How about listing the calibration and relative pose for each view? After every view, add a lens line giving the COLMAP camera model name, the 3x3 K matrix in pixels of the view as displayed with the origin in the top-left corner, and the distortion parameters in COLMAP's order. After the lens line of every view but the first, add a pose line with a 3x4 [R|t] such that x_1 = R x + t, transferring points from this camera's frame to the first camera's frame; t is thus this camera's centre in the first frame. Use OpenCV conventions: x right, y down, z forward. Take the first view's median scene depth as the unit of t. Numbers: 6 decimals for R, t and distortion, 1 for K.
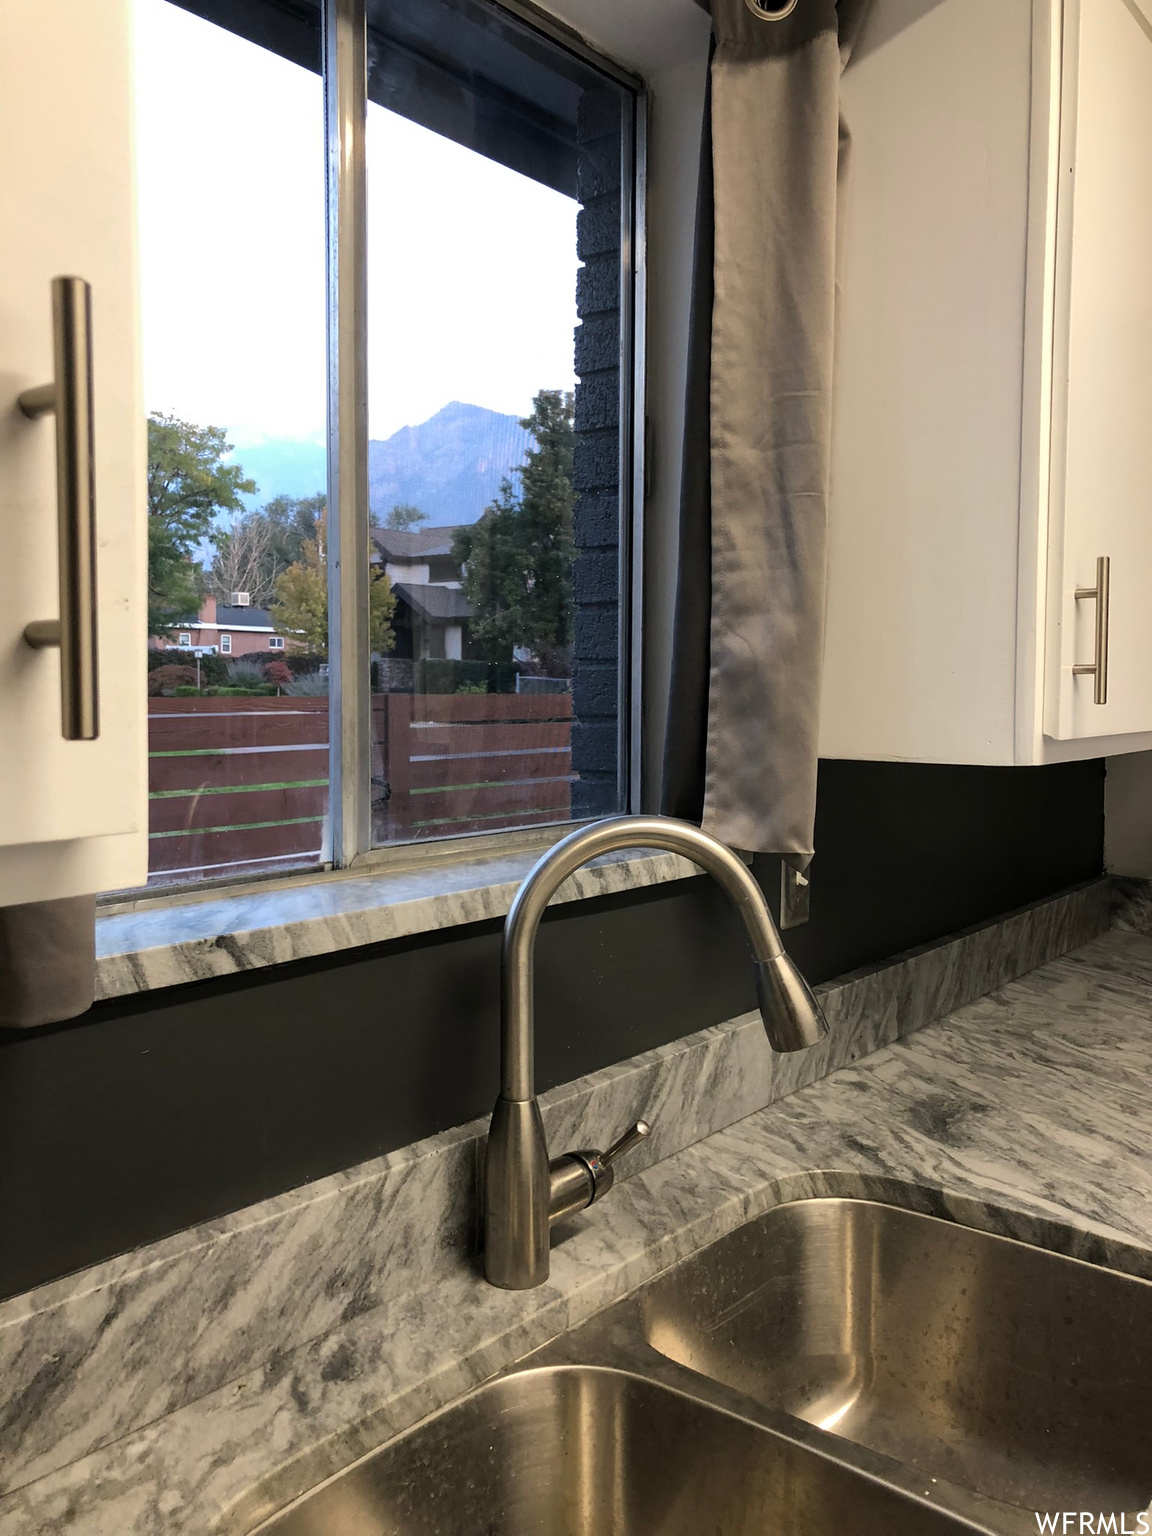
lens RADIAL K [[1278.6, 0, 573.7], [0, 1278.6, 738.5], [0, 0, 1]] dist [0.041473, -0.011090]
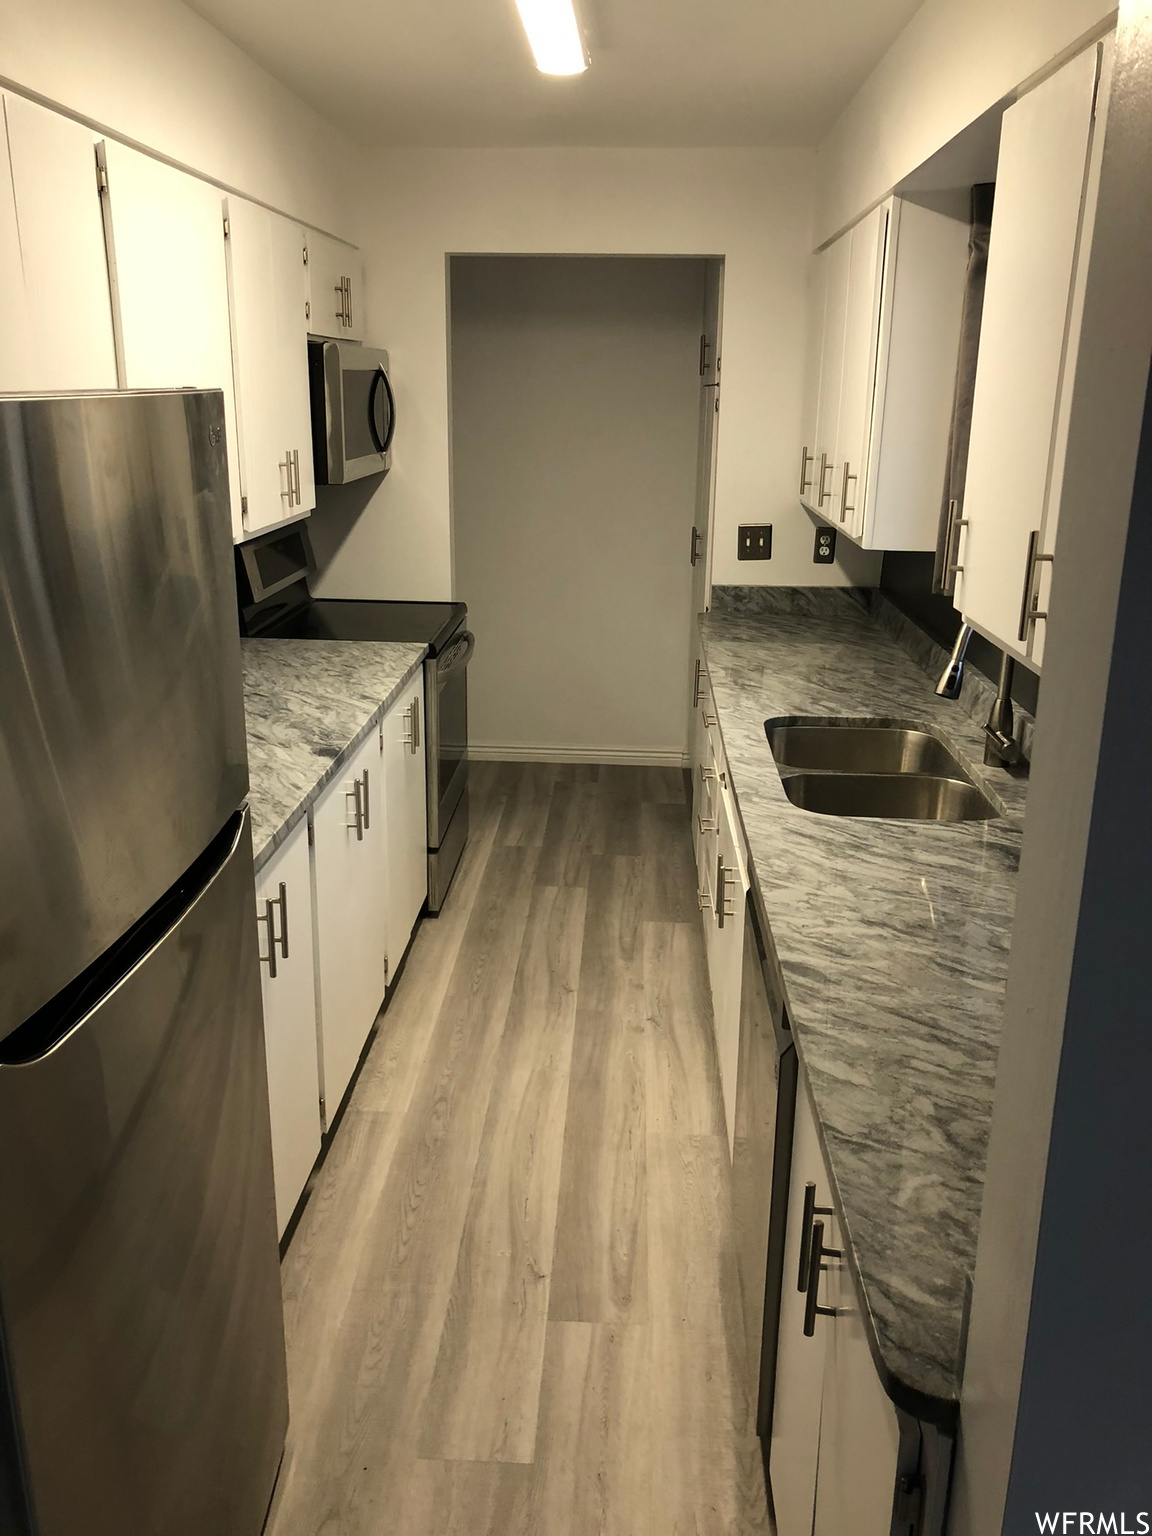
lens RADIAL K [[1256.3, 0, 565.5], [0, 1256.3, 762.1], [0, 0, 1]] dist [0.107826, -0.207918]
pose [[-0.815660, 0.153024, -0.557926, 1.785464], [-0.040732, 0.946802, 0.319229, -0.328031], [0.577095, 0.283108, -0.766036, 2.064972]]
